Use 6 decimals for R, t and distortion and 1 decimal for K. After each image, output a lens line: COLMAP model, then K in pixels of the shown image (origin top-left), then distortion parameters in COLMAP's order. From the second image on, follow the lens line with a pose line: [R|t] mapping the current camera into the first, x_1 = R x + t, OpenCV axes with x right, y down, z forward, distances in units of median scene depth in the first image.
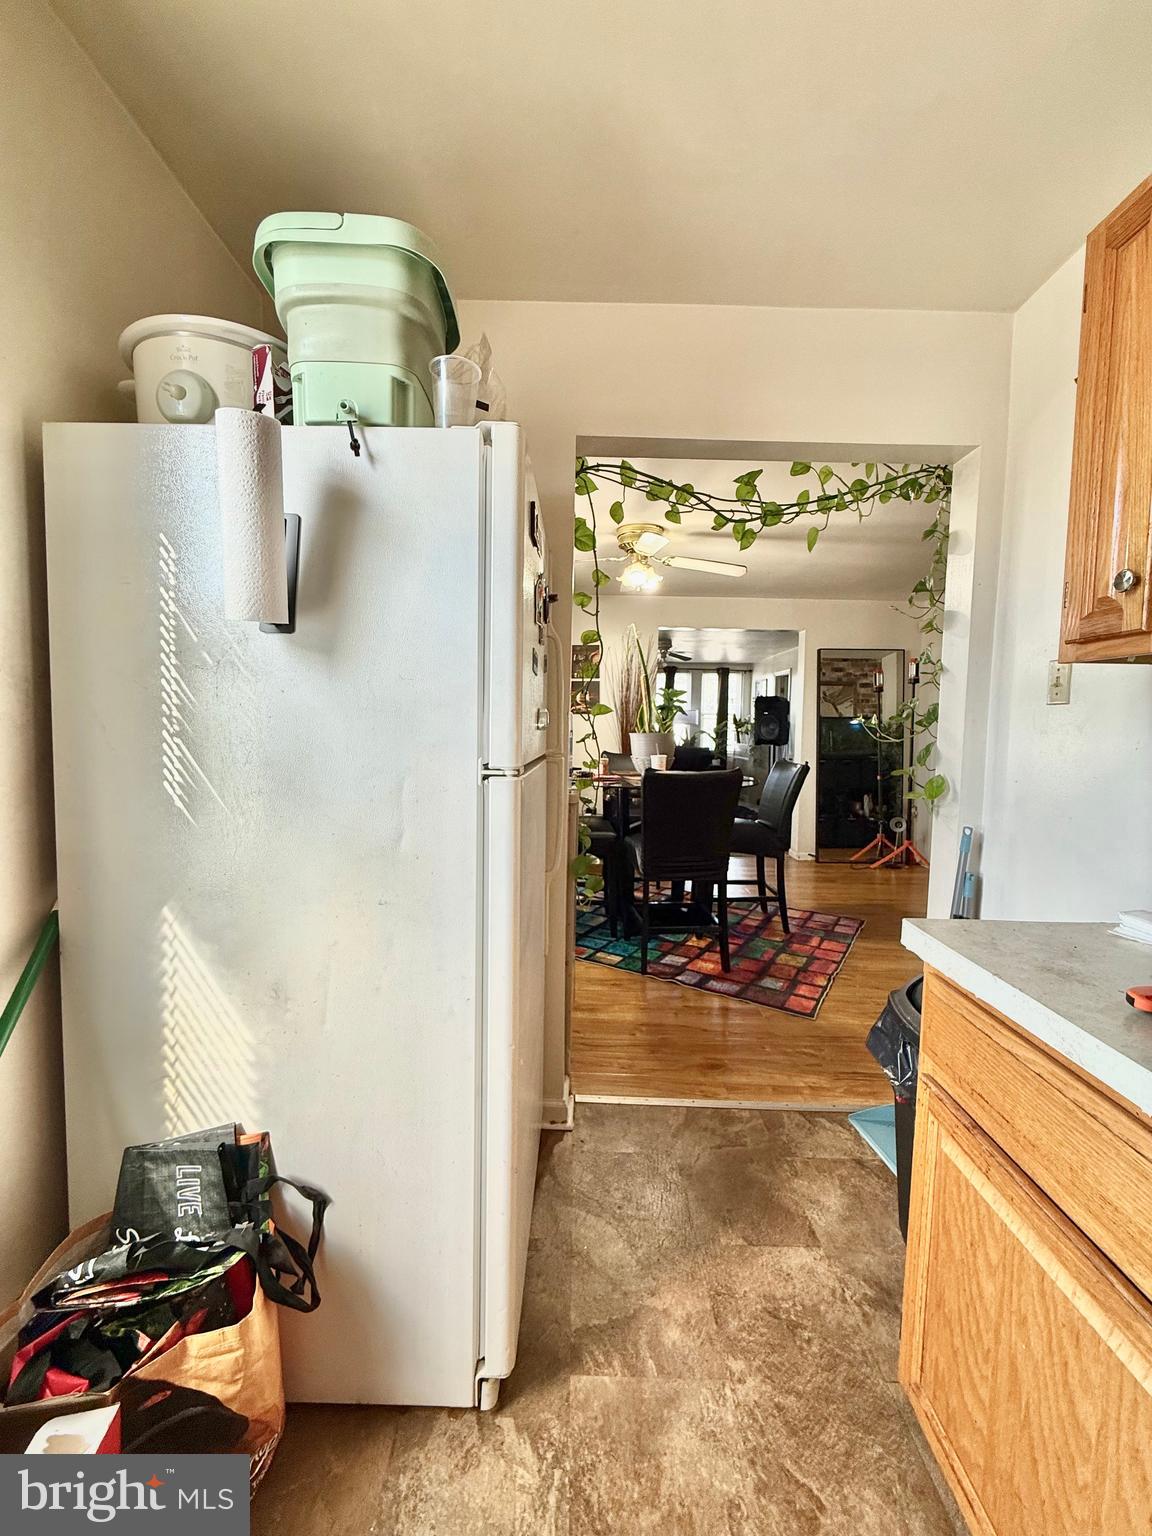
lens RADIAL K [[613.6, 0, 575.9], [0, 613.6, 764.3], [0, 0, 1]] dist [0.000323, 0.000118]
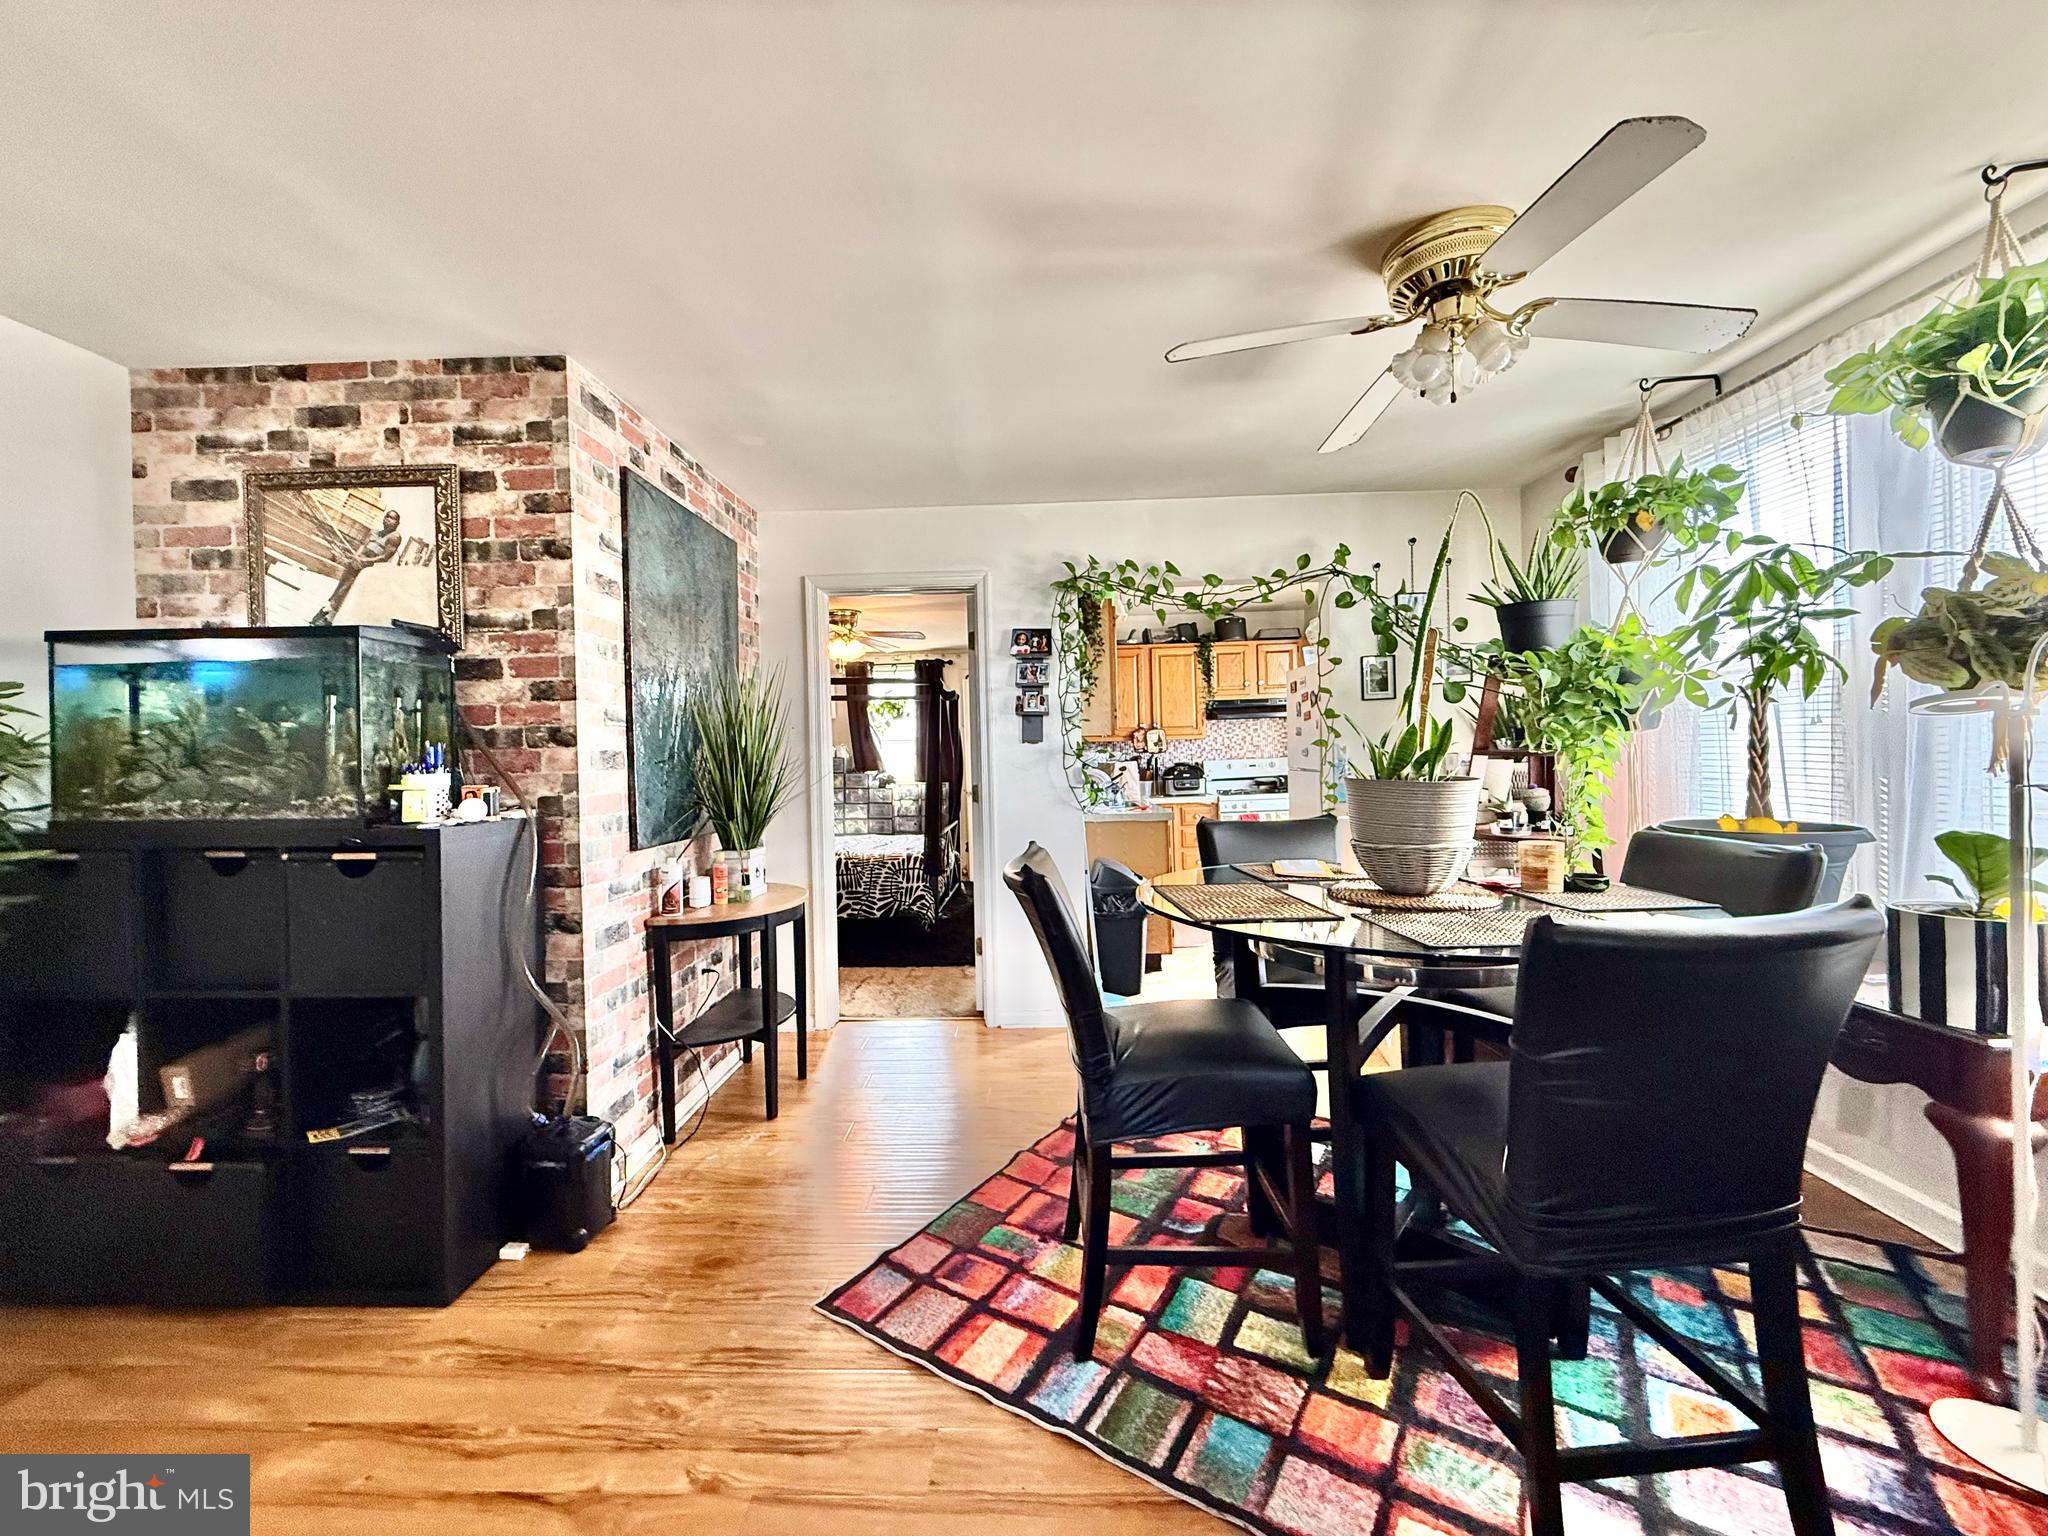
lens RADIAL K [[818.1, 0, 1017.4], [0, 818.1, 763.4], [0, 0, 1]] dist [0.000323, 0.000118]
pose [[-0.999724, 0.008028, 0.022081, 0.228531], [0.009642, 0.997214, 0.073962, -0.063524], [-0.021425, 0.074155, -0.997017, 0.968854]]
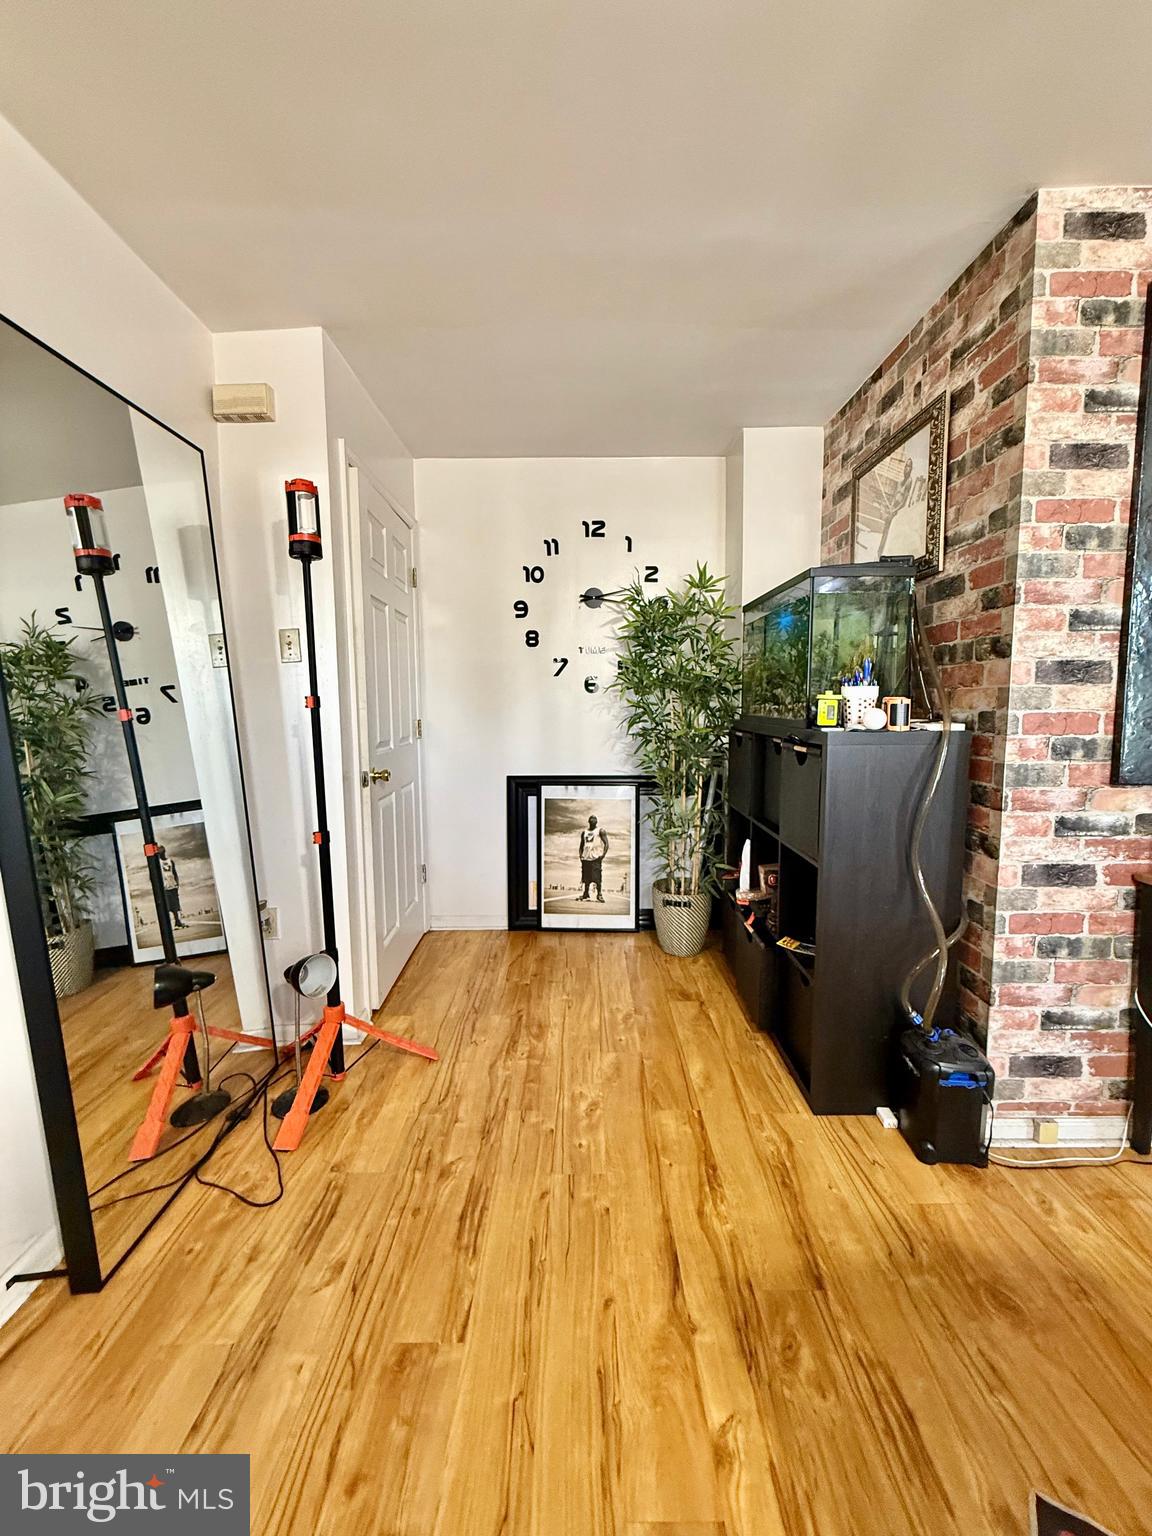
lens RADIAL K [[613.6, 0, 579.1], [0, 613.6, 762.8], [0, 0, 1]] dist [0.000323, 0.000118]
pose [[-0.007435, -0.107082, 0.994222, 0.180588], [0.070870, 0.991693, 0.107340, -0.040861], [-0.997458, 0.071259, 0.000216, 0.771232]]
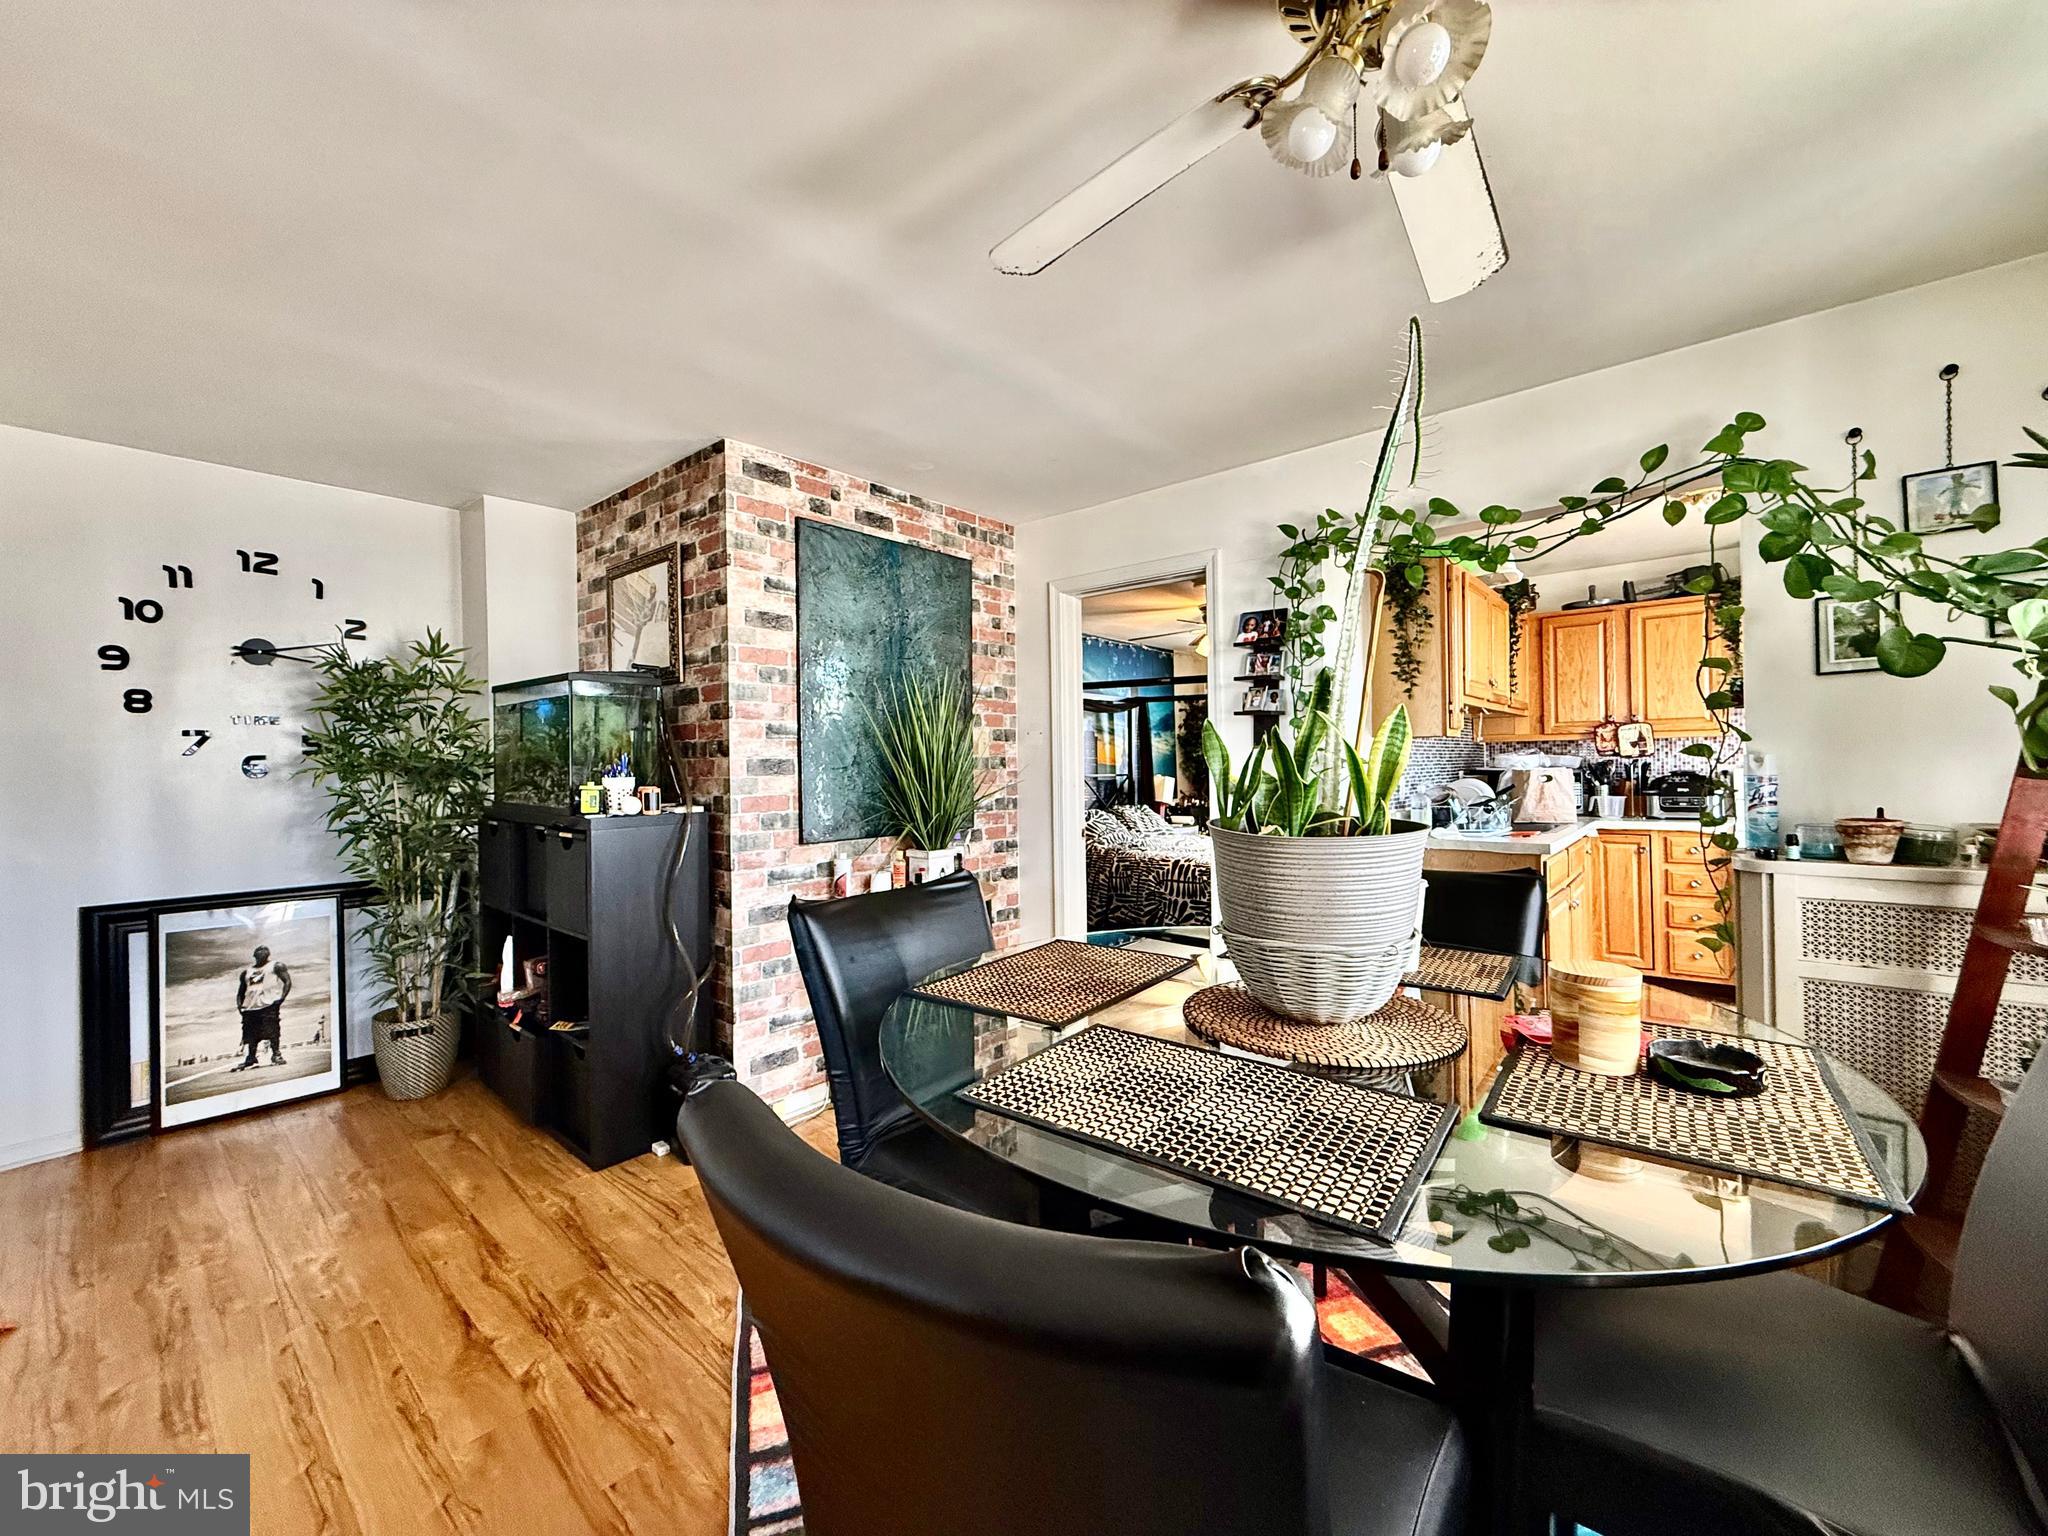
lens RADIAL K [[818.1, 0, 1017.9], [0, 818.1, 763.1], [0, 0, 1]] dist [0.000323, 0.000118]
pose [[-0.760171, -0.004397, 0.649709, 0.007057], [0.045824, 0.997124, 0.060363, -0.061966], [-0.648106, 0.075658, -0.757783, 0.836429]]
